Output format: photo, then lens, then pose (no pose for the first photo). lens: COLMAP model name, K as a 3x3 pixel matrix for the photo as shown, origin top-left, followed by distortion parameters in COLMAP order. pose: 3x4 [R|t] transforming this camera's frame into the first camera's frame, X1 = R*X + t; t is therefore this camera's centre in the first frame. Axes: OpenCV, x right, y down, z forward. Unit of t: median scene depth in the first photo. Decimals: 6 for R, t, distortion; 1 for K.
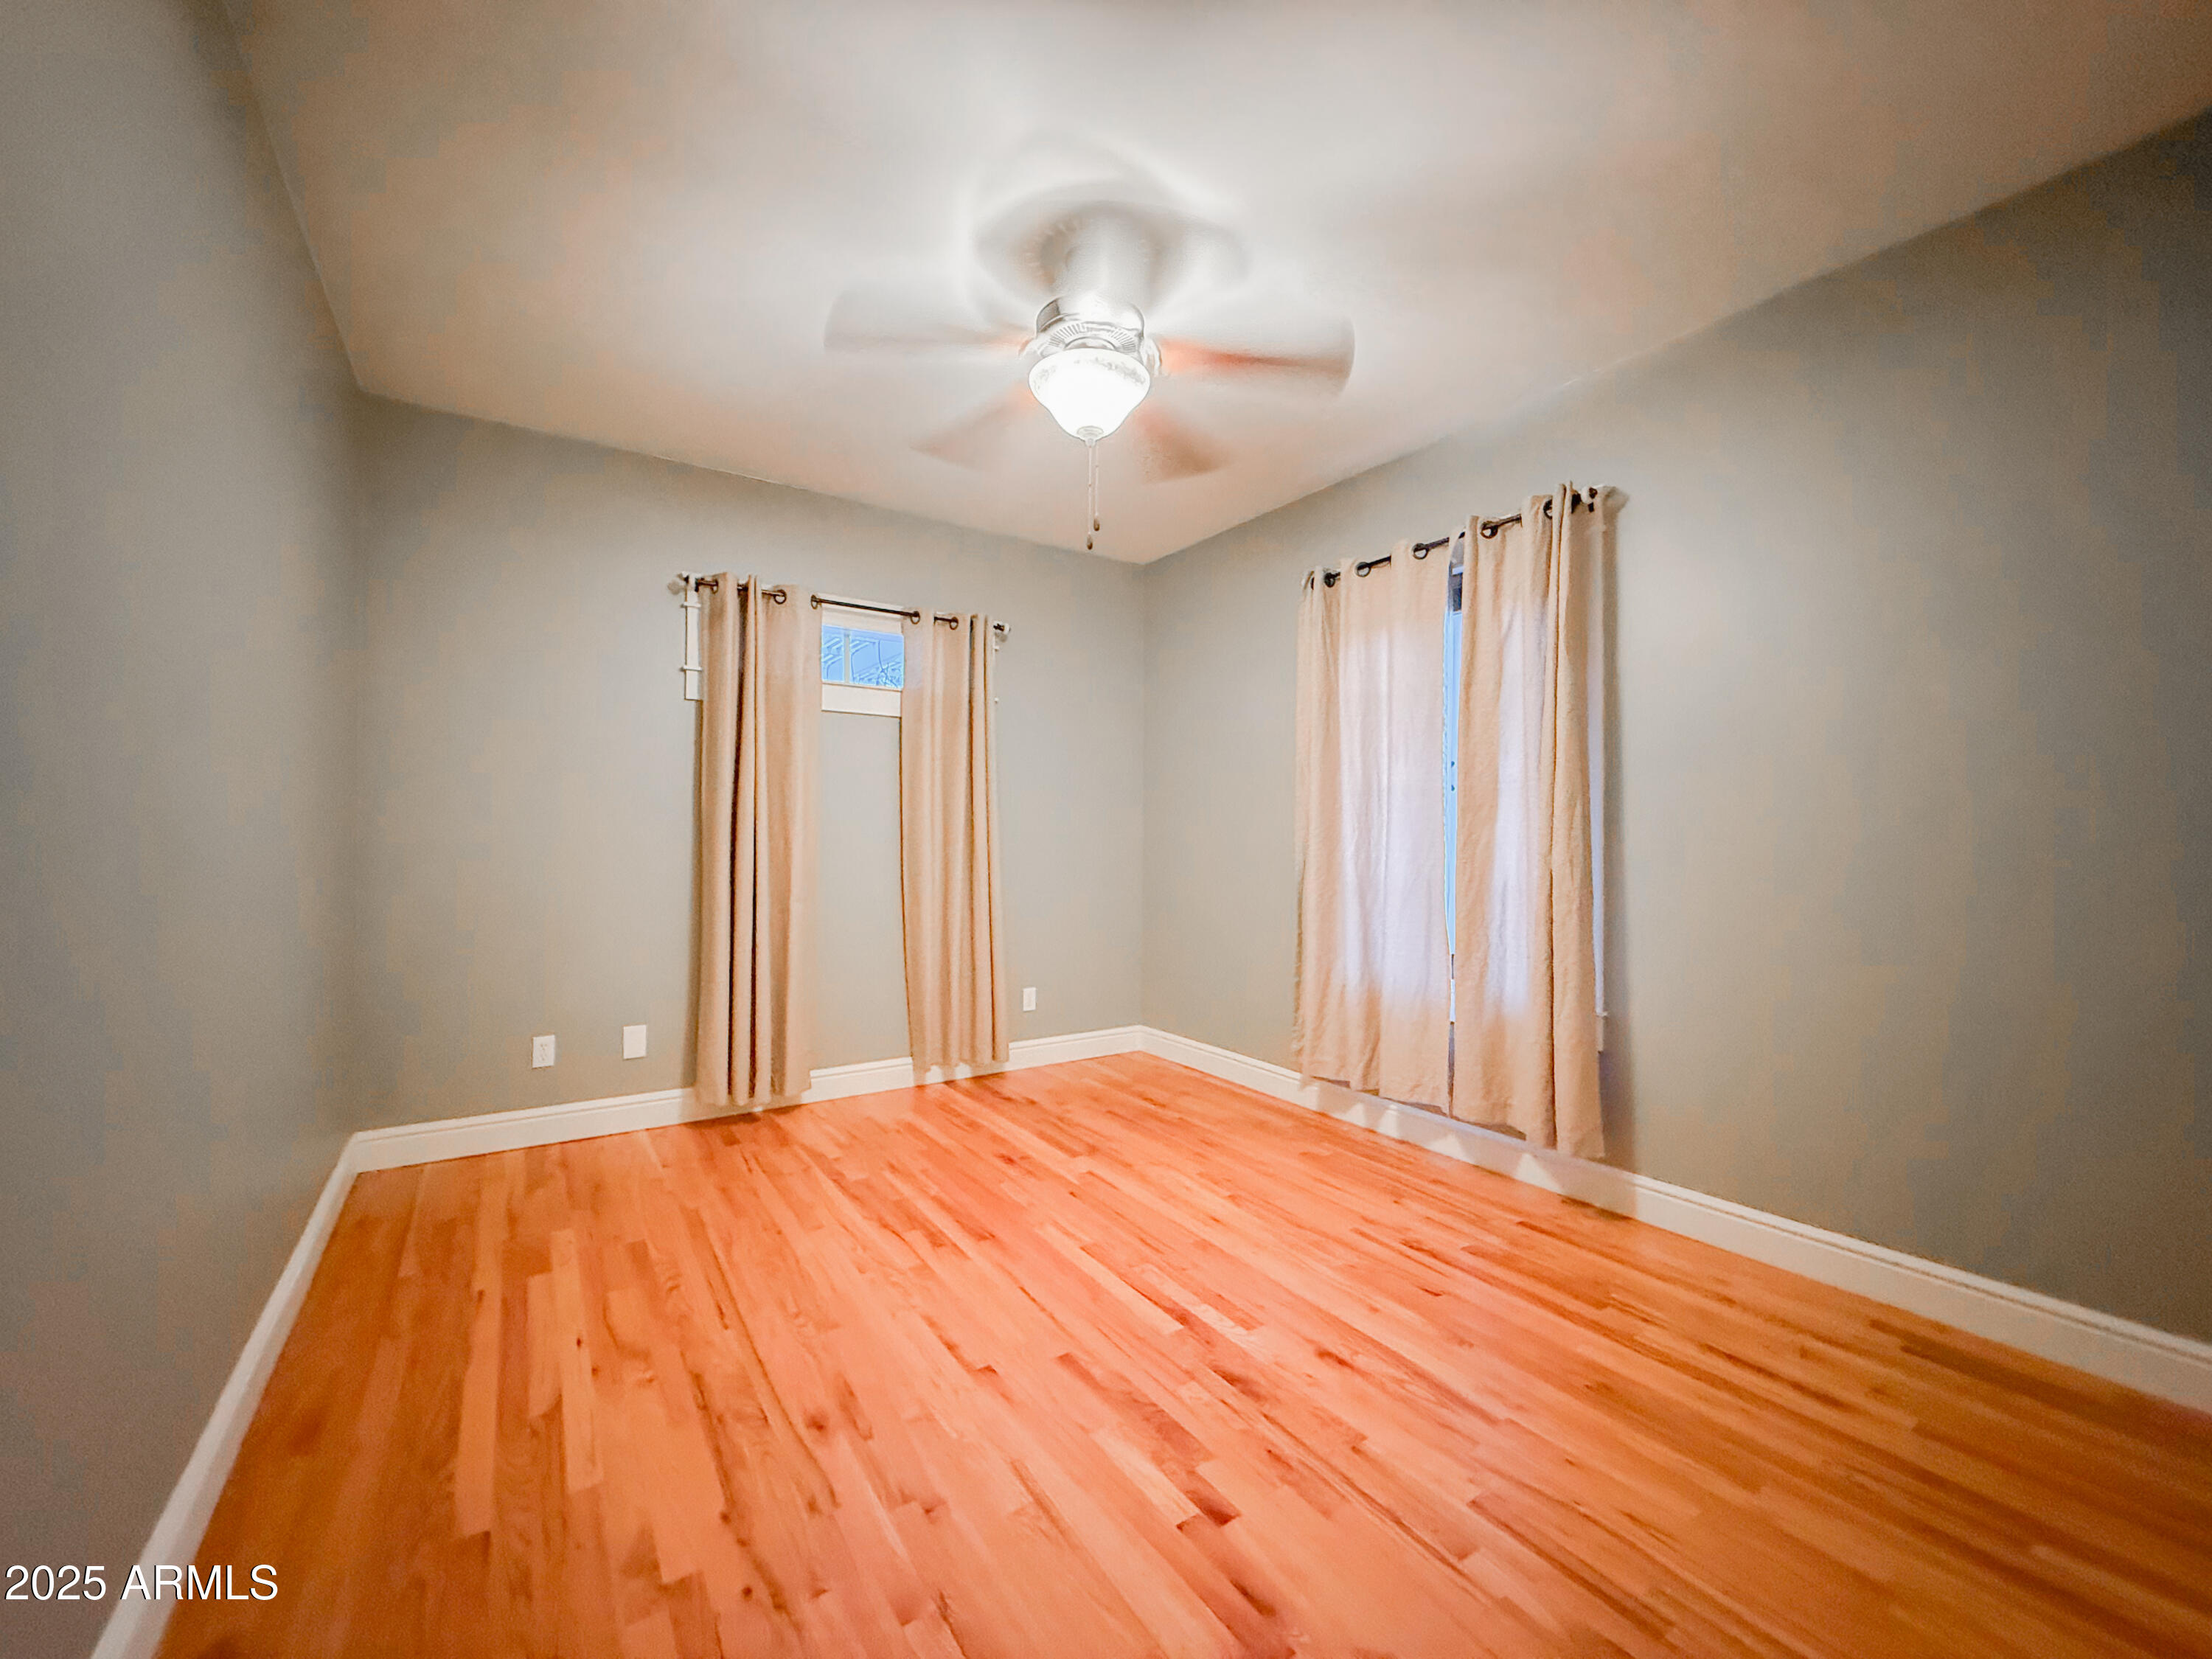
lens RADIAL K [[882.7, 0, 1105.2], [0, 882.7, 830.0], [0, 0, 1]] dist [0.000428, 0.000226]
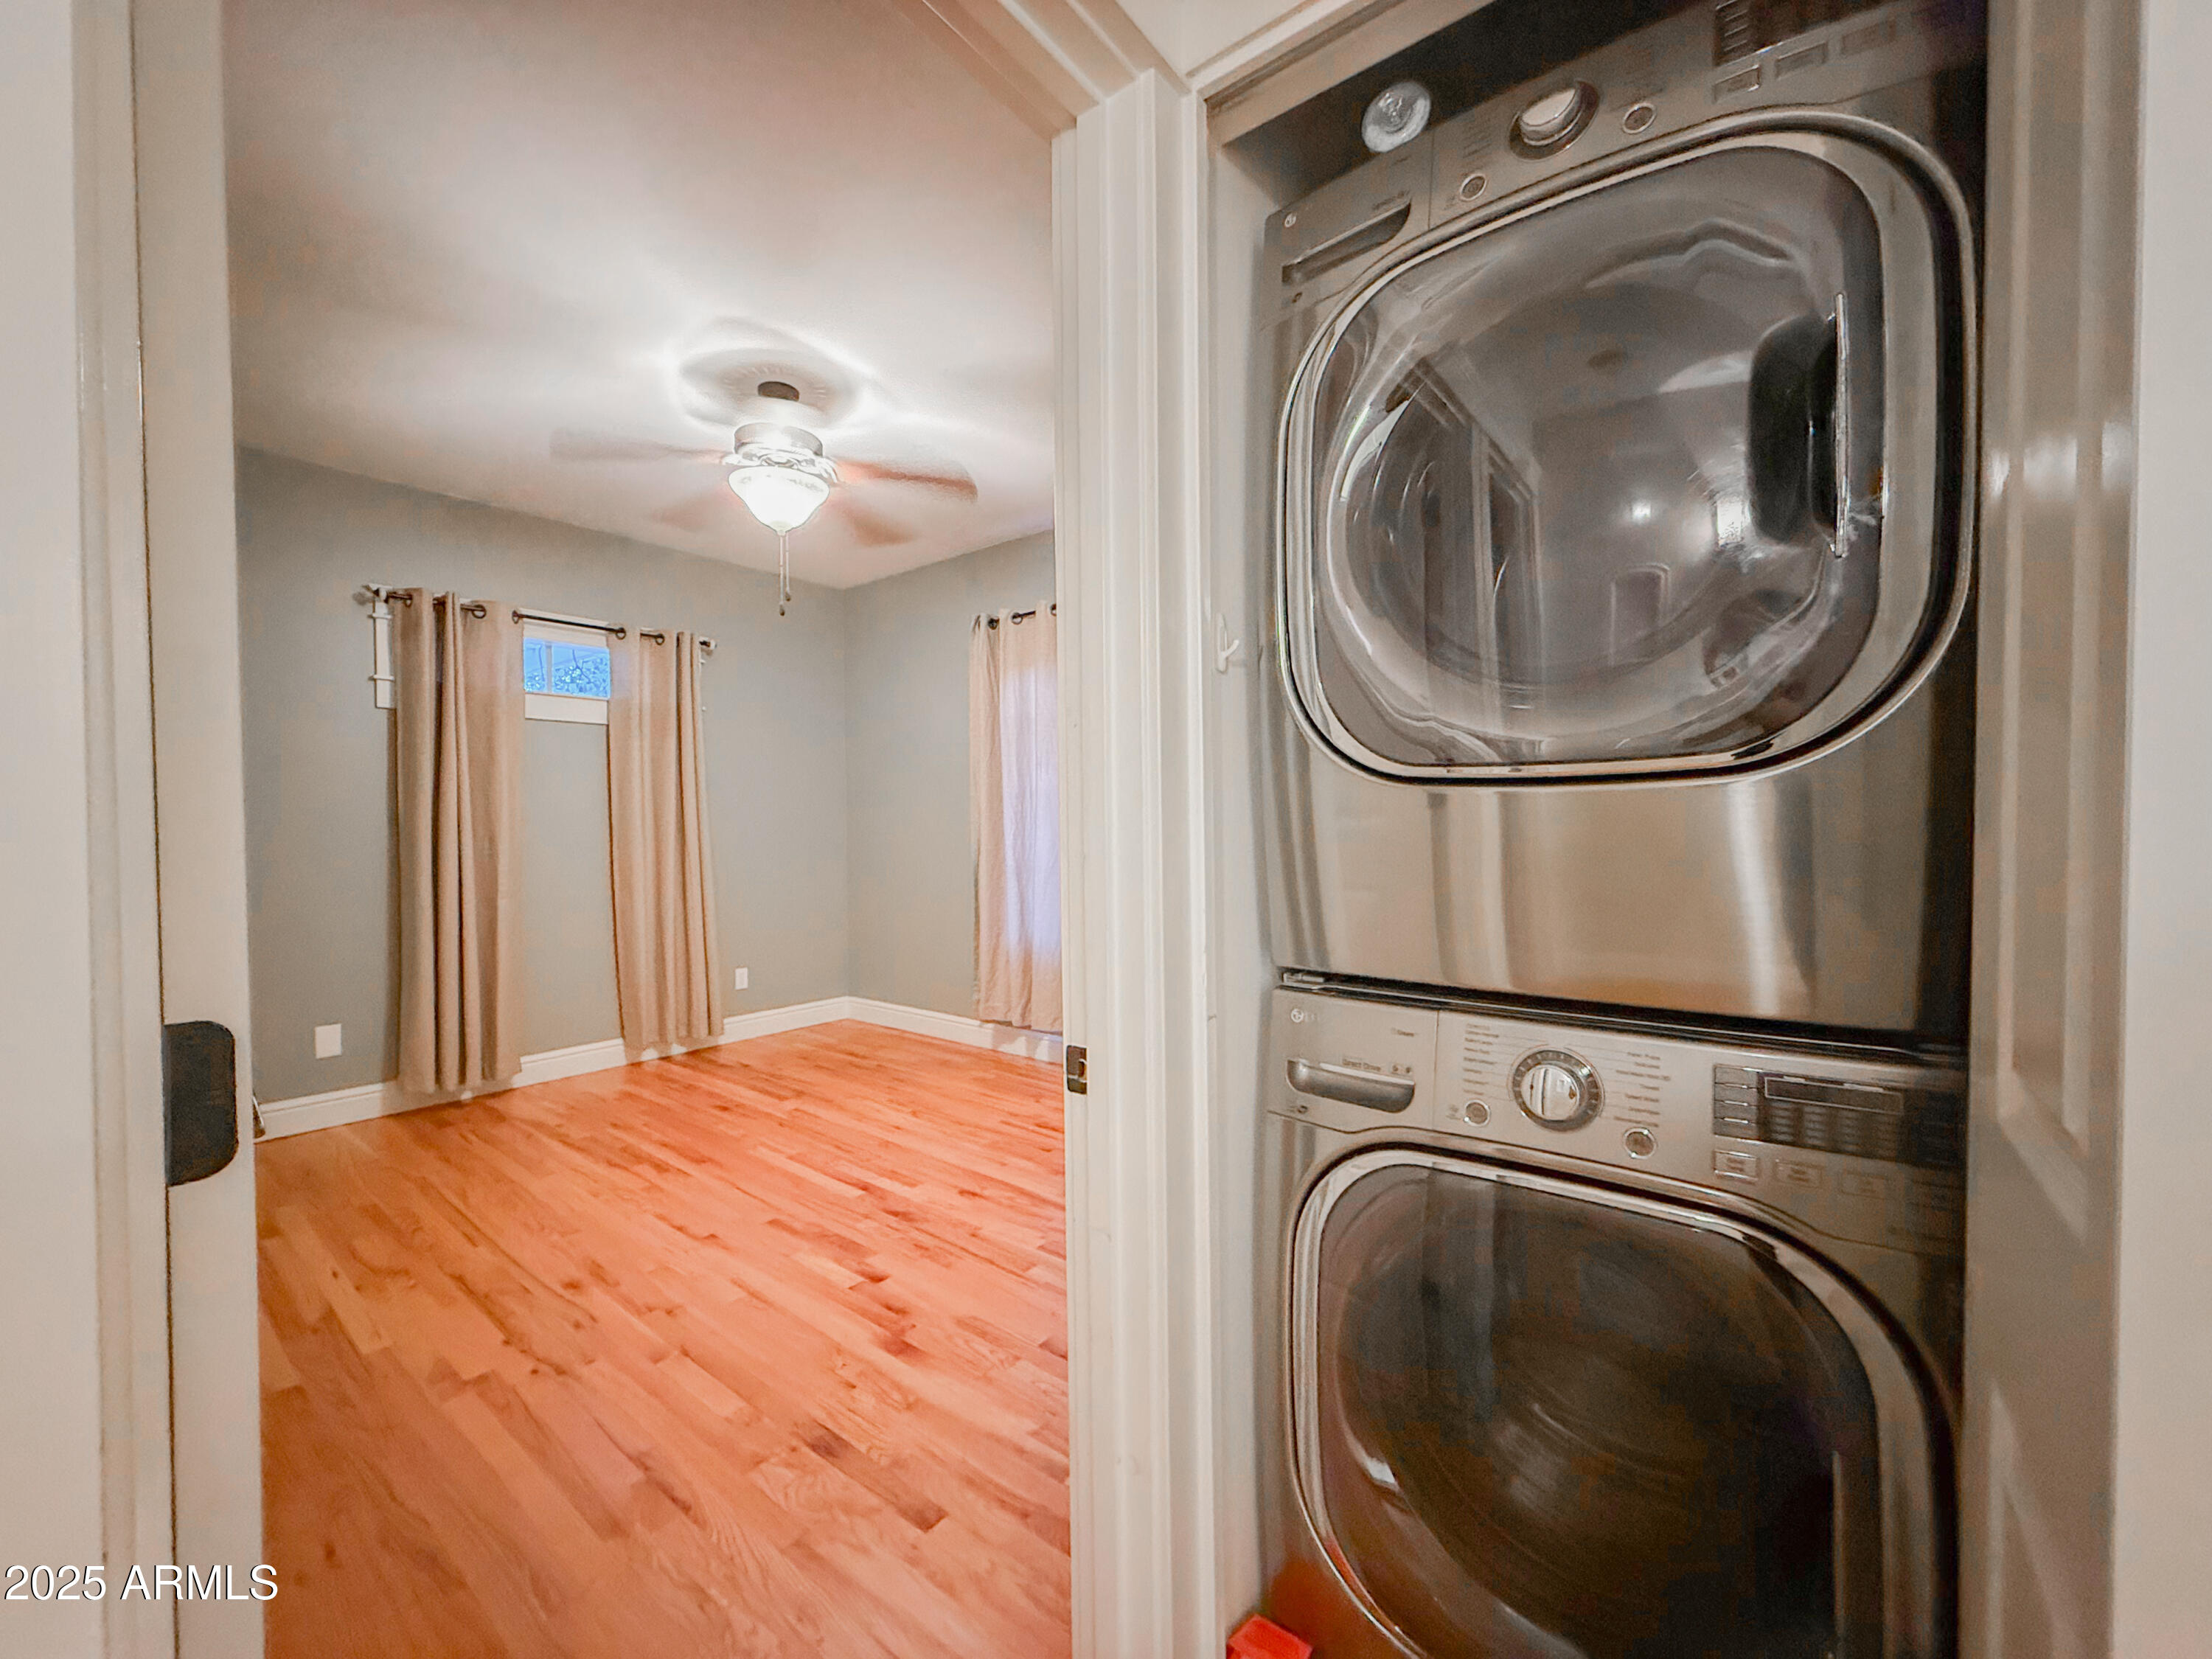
lens RADIAL K [[882.7, 0, 1100.5], [0, 882.7, 829.1], [0, 0, 1]] dist [0.000428, 0.000226]
pose [[0.954916, -0.018307, 0.296311, 0.025670], [0.013637, 0.999748, 0.017820, -0.013299], [-0.296563, -0.012976, 0.954925, -0.251917]]
